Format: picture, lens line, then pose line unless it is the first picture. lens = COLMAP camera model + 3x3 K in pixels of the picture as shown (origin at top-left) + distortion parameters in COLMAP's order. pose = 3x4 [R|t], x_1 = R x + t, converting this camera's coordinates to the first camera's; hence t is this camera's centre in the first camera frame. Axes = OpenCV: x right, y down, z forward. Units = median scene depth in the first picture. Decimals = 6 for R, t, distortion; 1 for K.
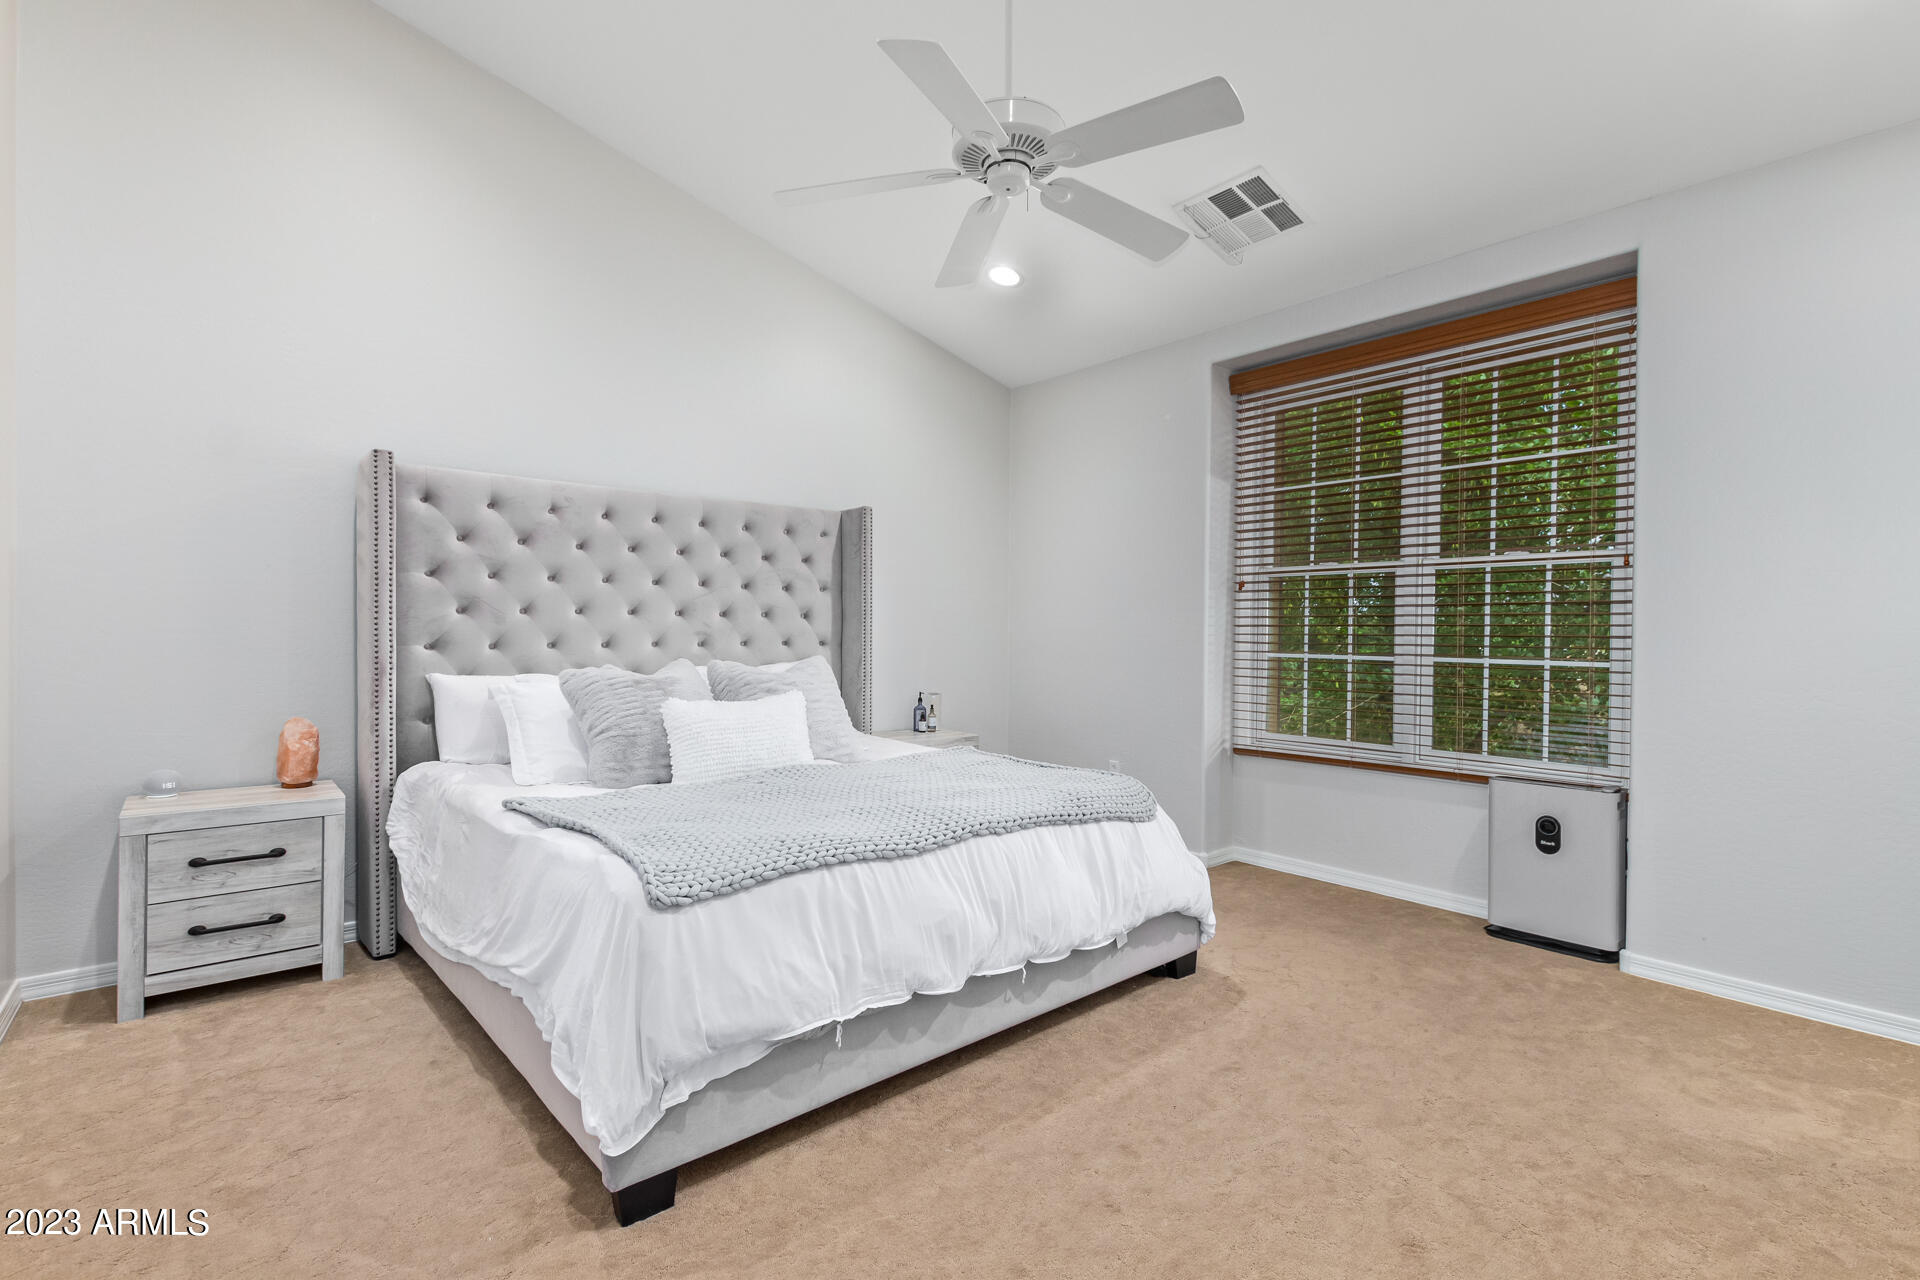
lens RADIAL K [[857.7, 0, 960.0], [0, 857.7, 640.0], [0, 0, 1]] dist [0.000130, -0.000049]
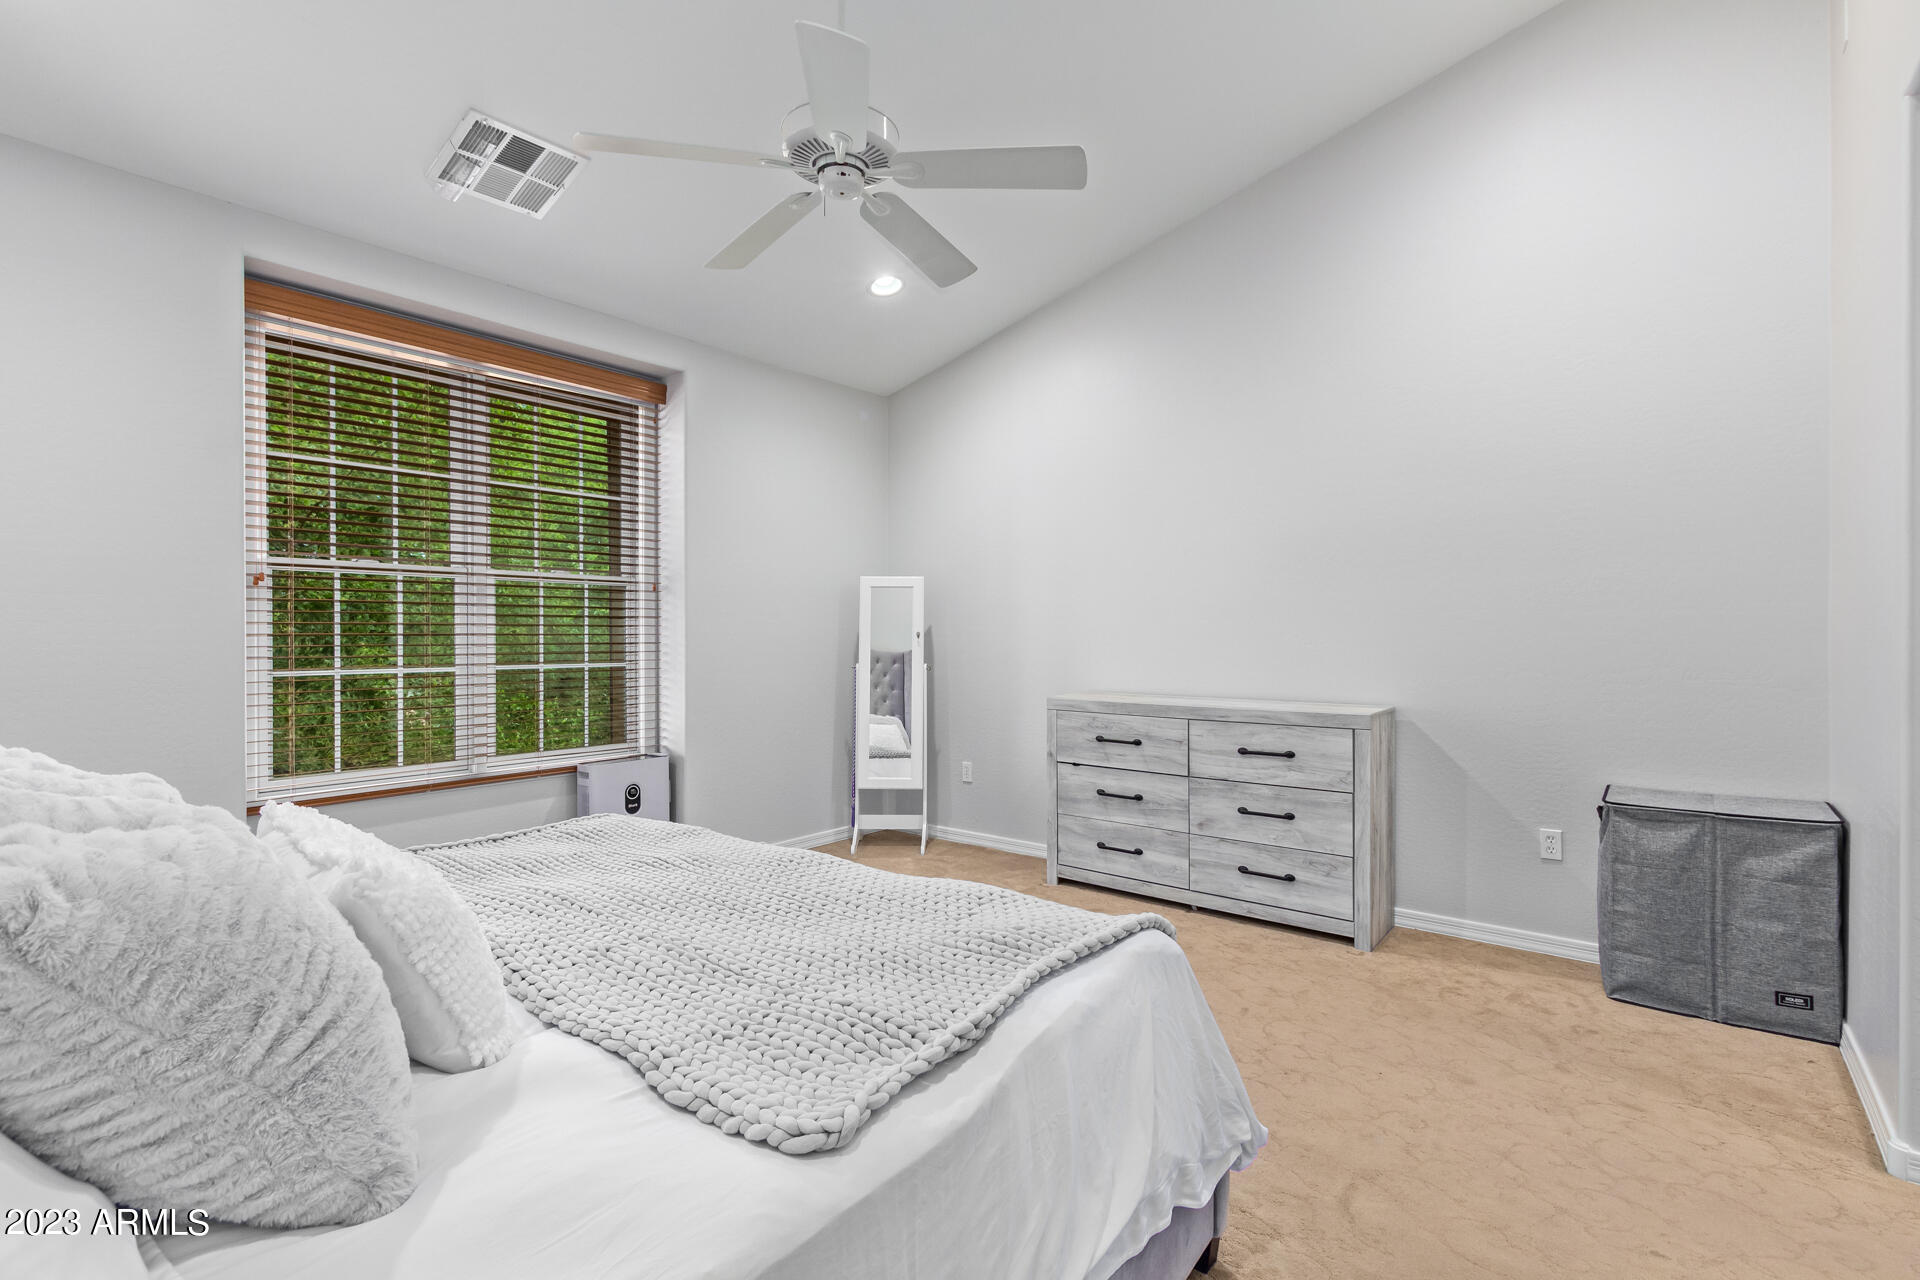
lens RADIAL K [[859.9, 0, 960.0], [0, 859.9, 640.0], [0, 0, 1]] dist [0.000712, 0.000072]
pose [[-0.182390, -0.006729, 0.983203, -0.531980], [0.017540, 0.999795, 0.010096, -0.010755], [-0.983070, 0.019086, -0.182235, 0.613086]]
